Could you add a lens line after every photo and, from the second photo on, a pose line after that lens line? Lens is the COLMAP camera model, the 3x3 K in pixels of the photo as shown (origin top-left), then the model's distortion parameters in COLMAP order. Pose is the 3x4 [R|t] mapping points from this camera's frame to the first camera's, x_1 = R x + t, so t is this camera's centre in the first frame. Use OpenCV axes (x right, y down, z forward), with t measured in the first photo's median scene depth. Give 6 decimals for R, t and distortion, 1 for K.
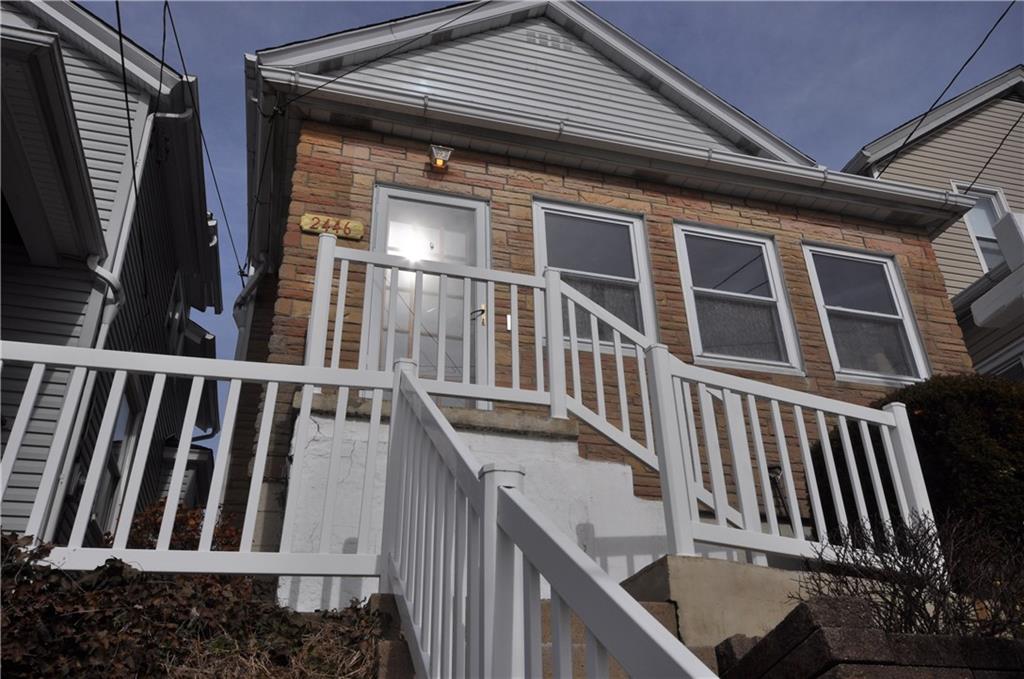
lens RADIAL K [[831.4, 0, 512.0], [0, 831.4, 336.9], [0, 0, 1]] dist [0.013658, 0.002743]
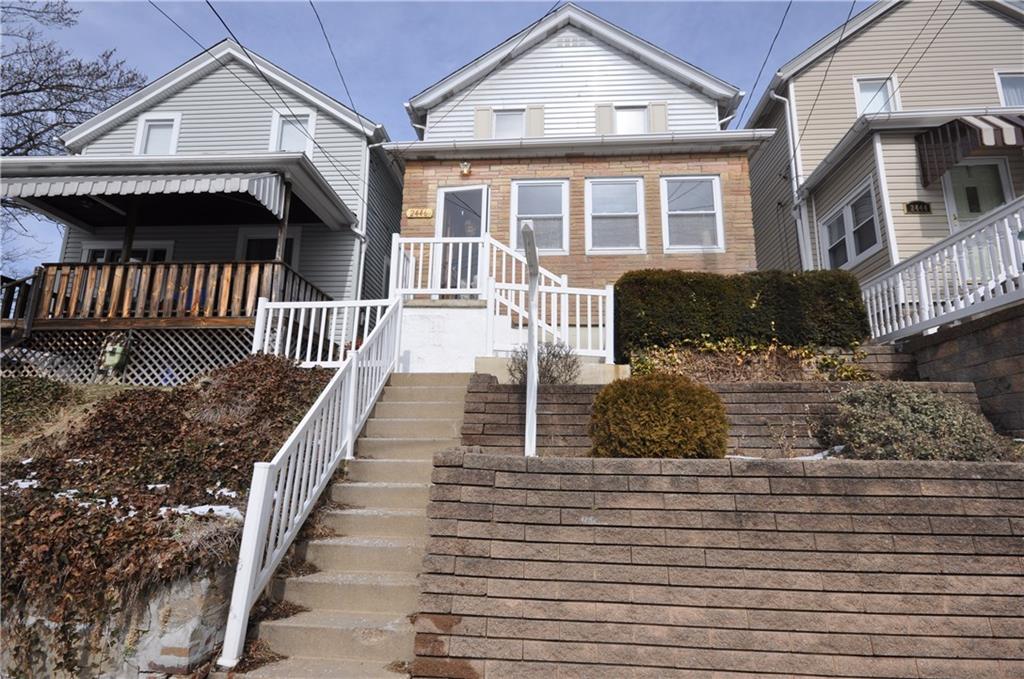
lens RADIAL K [[517.4, 0, 514.7], [0, 517.4, 341.4], [0, 0, 1]] dist [0.014155, 0.000341]
pose [[0.938229, -0.035109, -0.344229, 0.469547], [0.137325, 0.950917, 0.277306, -0.141382], [0.317597, -0.307448, 0.896999, -0.297237]]
